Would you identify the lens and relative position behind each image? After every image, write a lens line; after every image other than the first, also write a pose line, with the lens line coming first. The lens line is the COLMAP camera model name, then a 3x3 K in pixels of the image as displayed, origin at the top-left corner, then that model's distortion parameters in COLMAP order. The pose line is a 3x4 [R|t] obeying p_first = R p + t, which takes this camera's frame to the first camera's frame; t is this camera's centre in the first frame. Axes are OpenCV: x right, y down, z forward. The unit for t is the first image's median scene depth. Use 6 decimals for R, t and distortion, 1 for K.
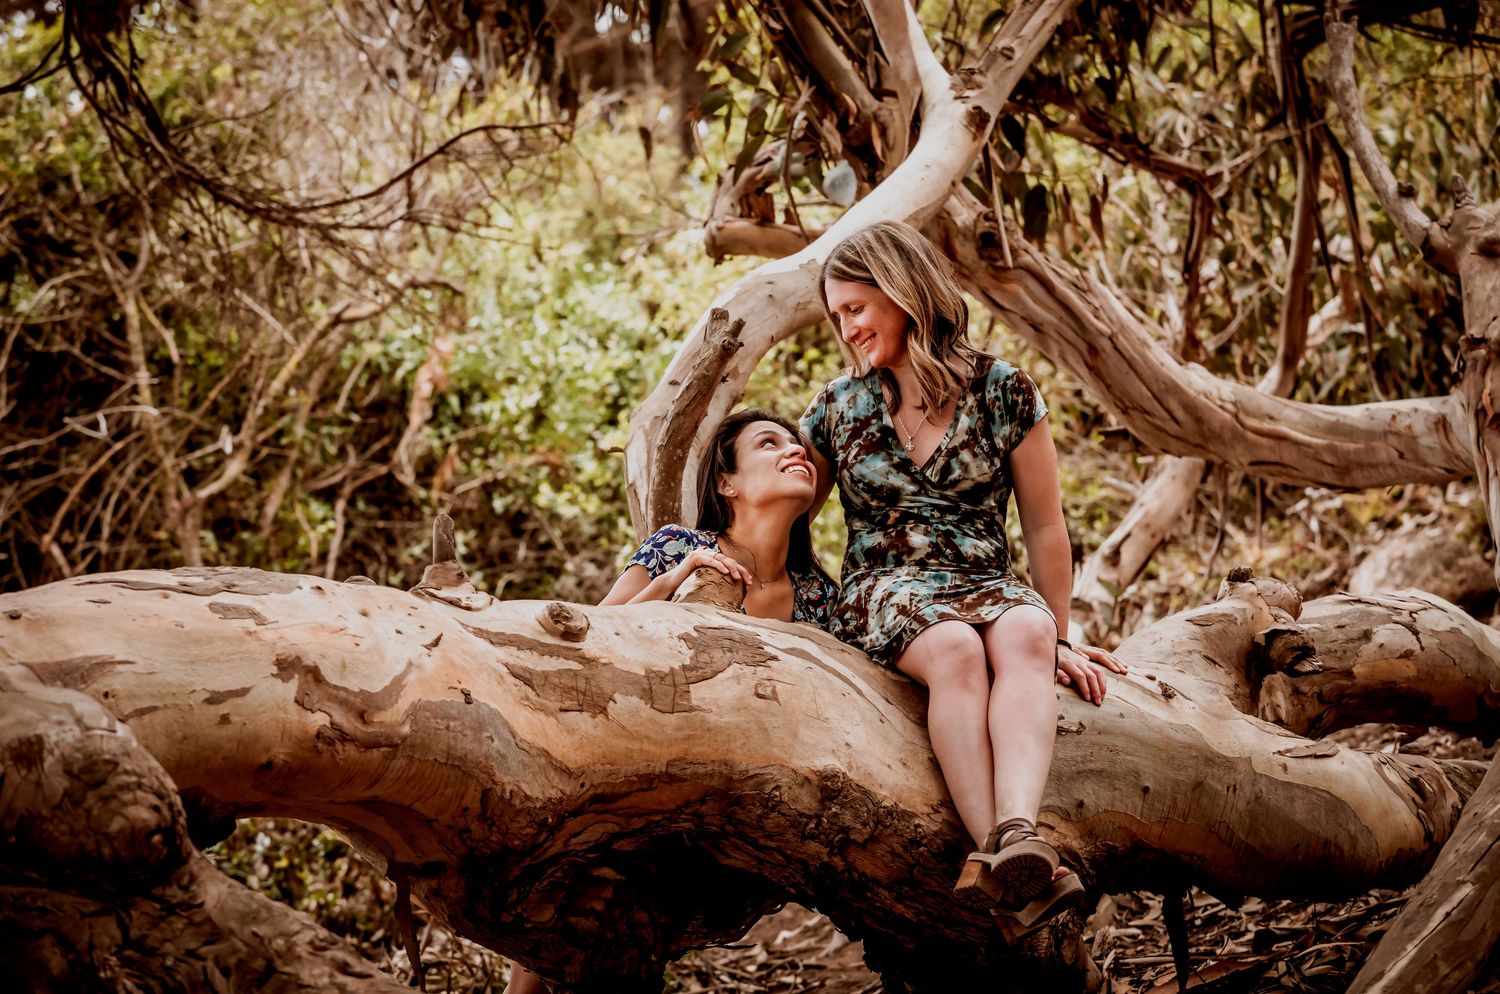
lens RADIAL K [[4627.9, 0, 749.5], [0, 4627.9, 497.0], [0, 0, 1]] dist [-0.010238, 0.000000]
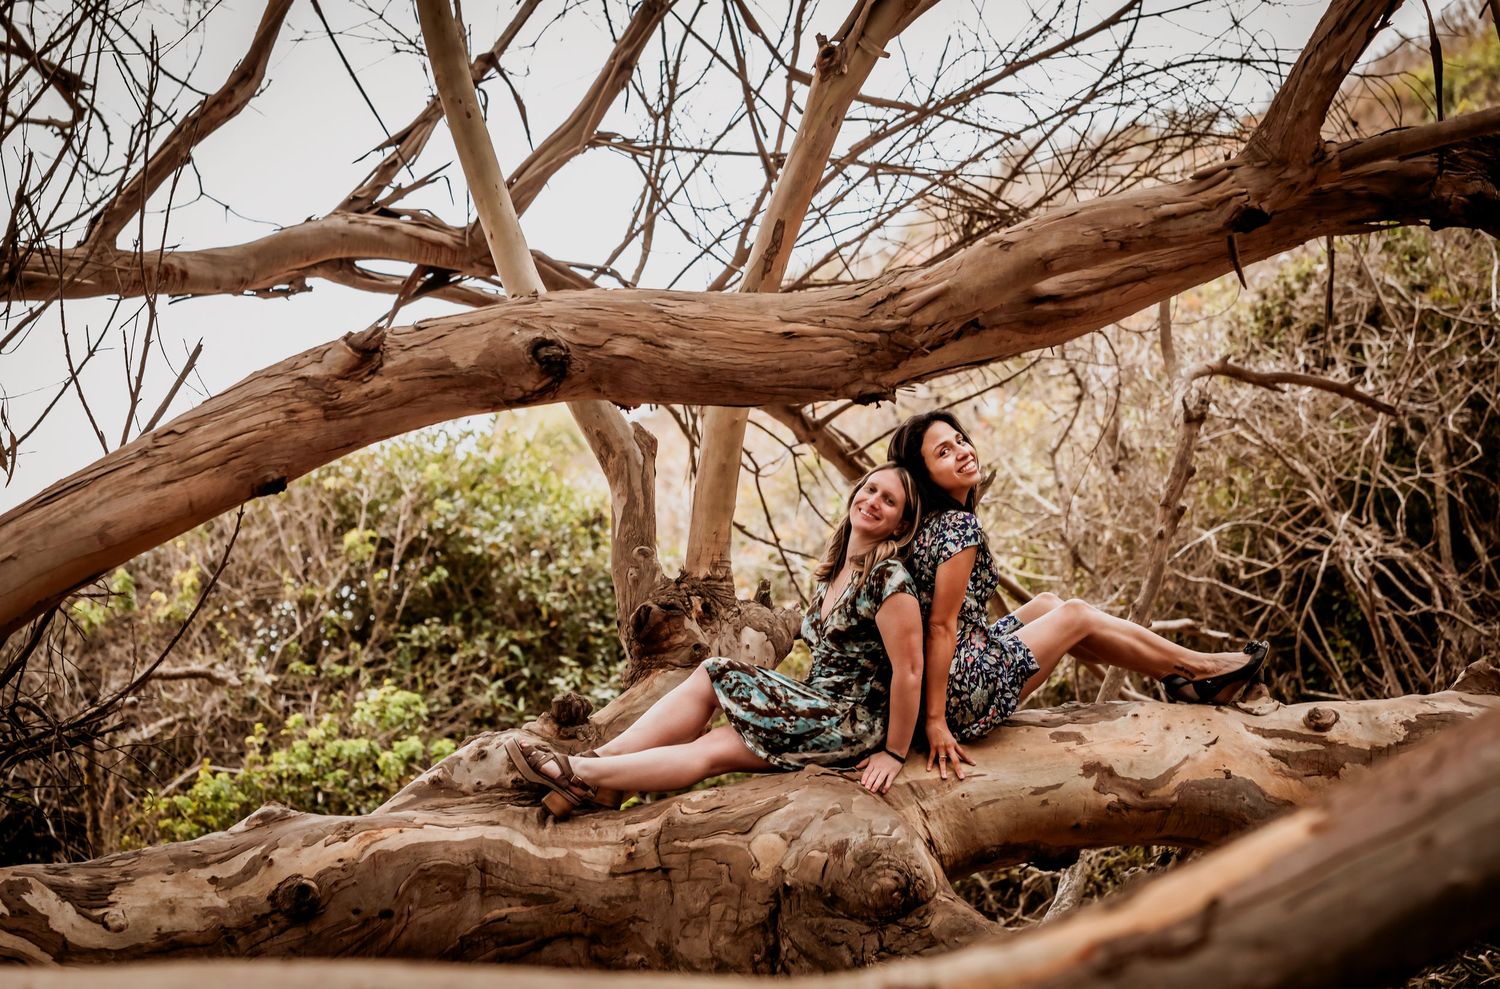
lens RADIAL K [[6057.5, 0, 749.8], [0, 6057.5, 495.0], [0, 0, 1]] dist [-0.112265, 0.000000]
pose [[0.835790, -0.026038, -0.548431, 1.031779], [0.080222, 0.993946, 0.075066, -0.244060], [0.543157, -0.106735, 0.832819, -0.954822]]
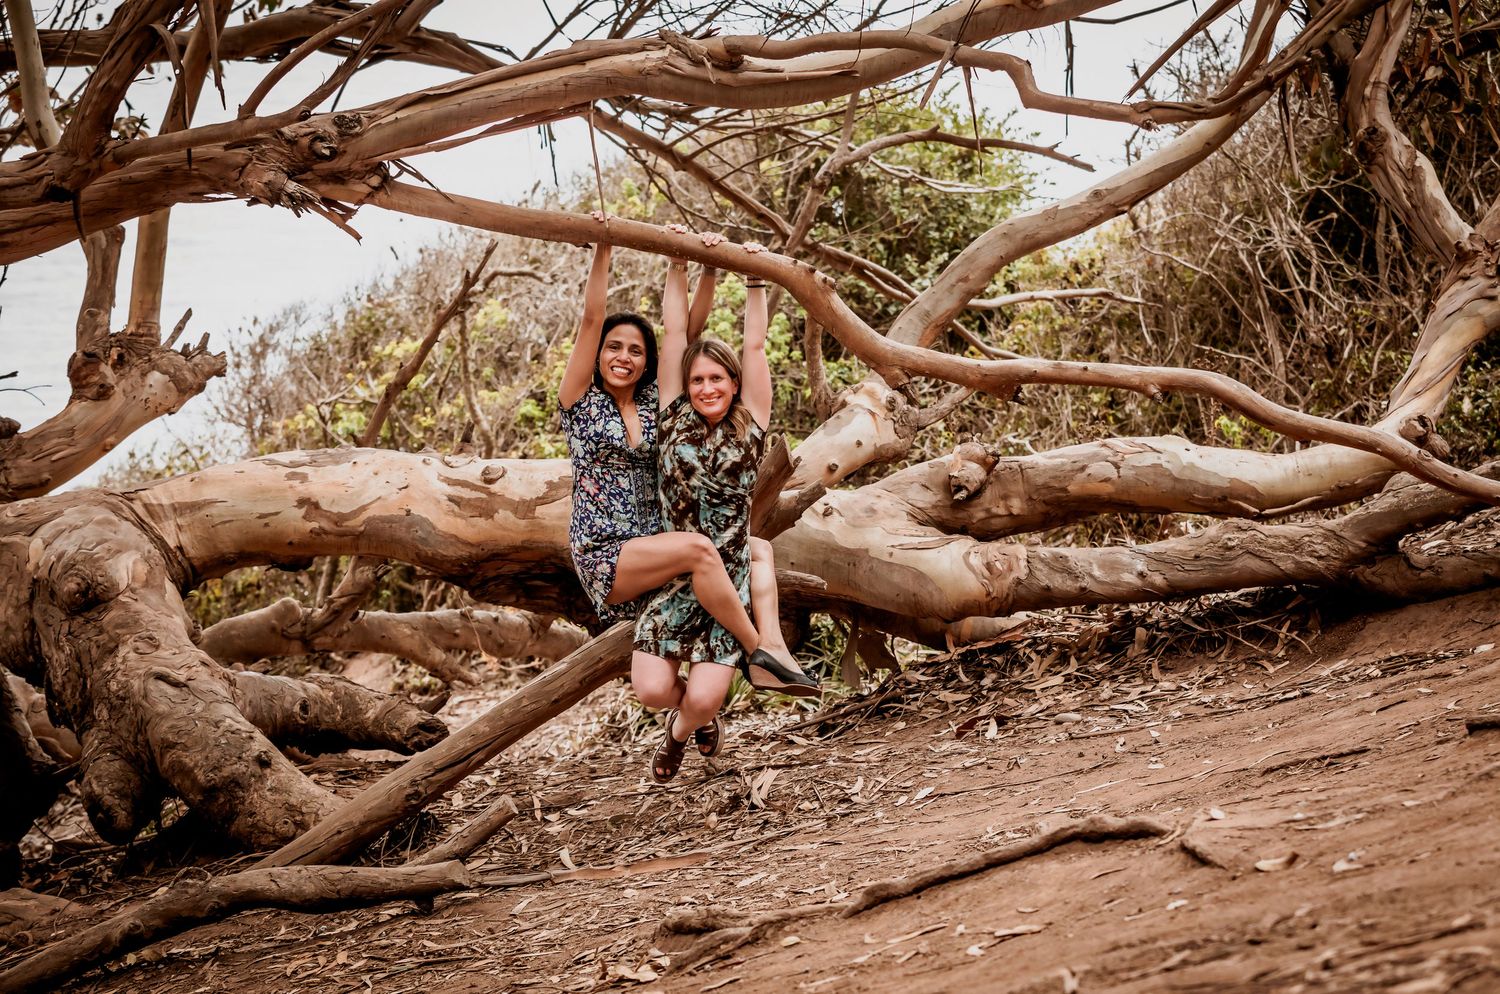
lens RADIAL K [[3795.6, 0, 750.5], [0, 3795.6, 497.2], [0, 0, 1]] dist [-0.035452, 0.000000]
pose [[0.579714, 0.112738, -0.806983, 1.586973], [0.072172, 0.979385, 0.188670, -0.313441], [0.811617, -0.167617, 0.559627, 0.081956]]
